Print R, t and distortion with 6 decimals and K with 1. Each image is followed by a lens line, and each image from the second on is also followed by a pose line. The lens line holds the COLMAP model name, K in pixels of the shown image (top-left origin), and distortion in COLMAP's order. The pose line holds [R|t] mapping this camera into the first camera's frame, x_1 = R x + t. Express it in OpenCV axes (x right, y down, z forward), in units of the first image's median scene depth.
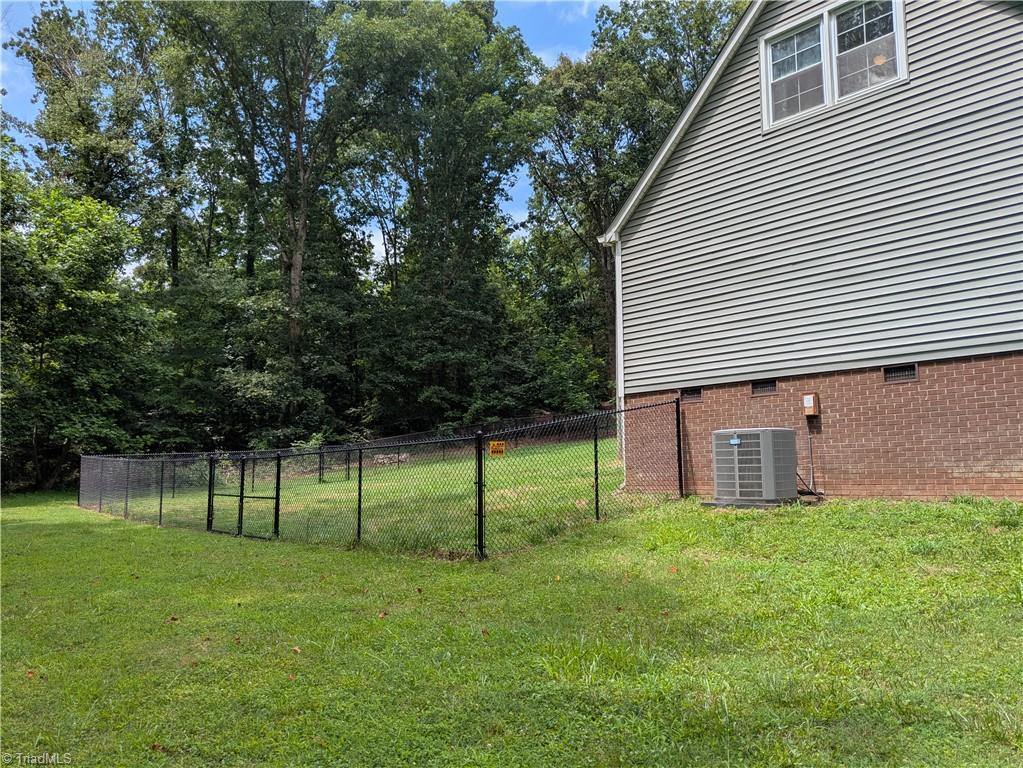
lens RADIAL K [[764.3, 0, 515.5], [0, 764.3, 387.6], [0, 0, 1]] dist [0.056872, -0.059994]
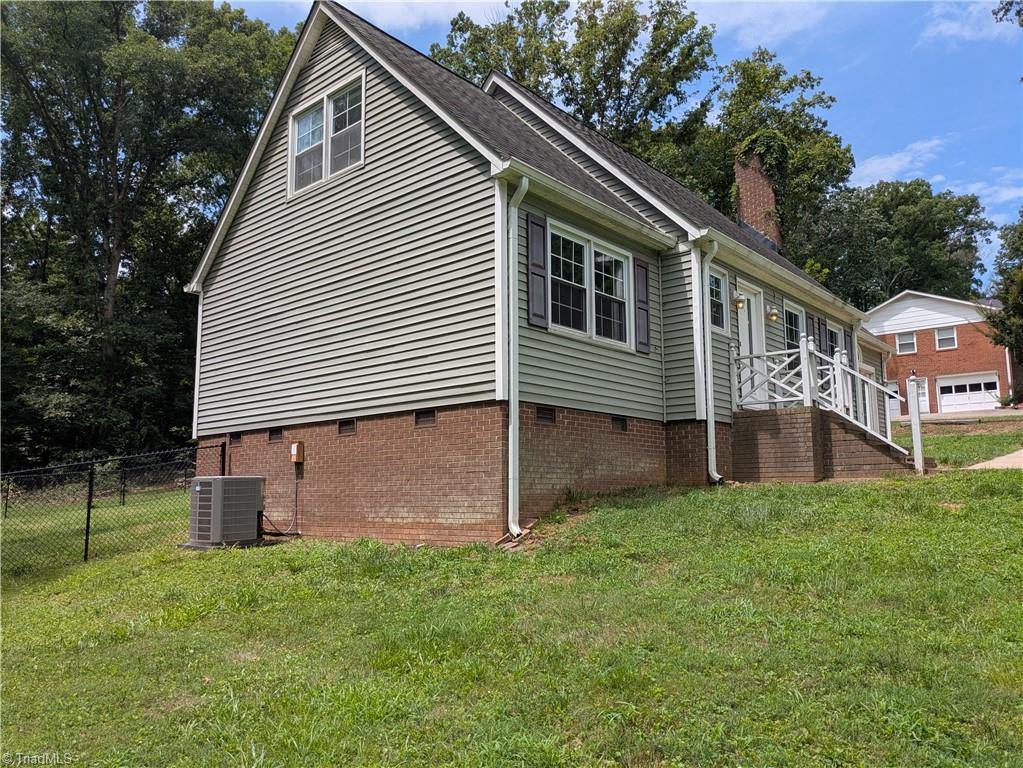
lens RADIAL K [[764.3, 0, 515.5], [0, 764.3, 387.6], [0, 0, 1]] dist [0.056872, -0.059994]
pose [[0.997140, 0.009609, 0.074965, 0.578506], [-0.008397, 0.999829, -0.016455, -0.051885], [-0.075110, 0.015778, 0.997050, -0.109340]]
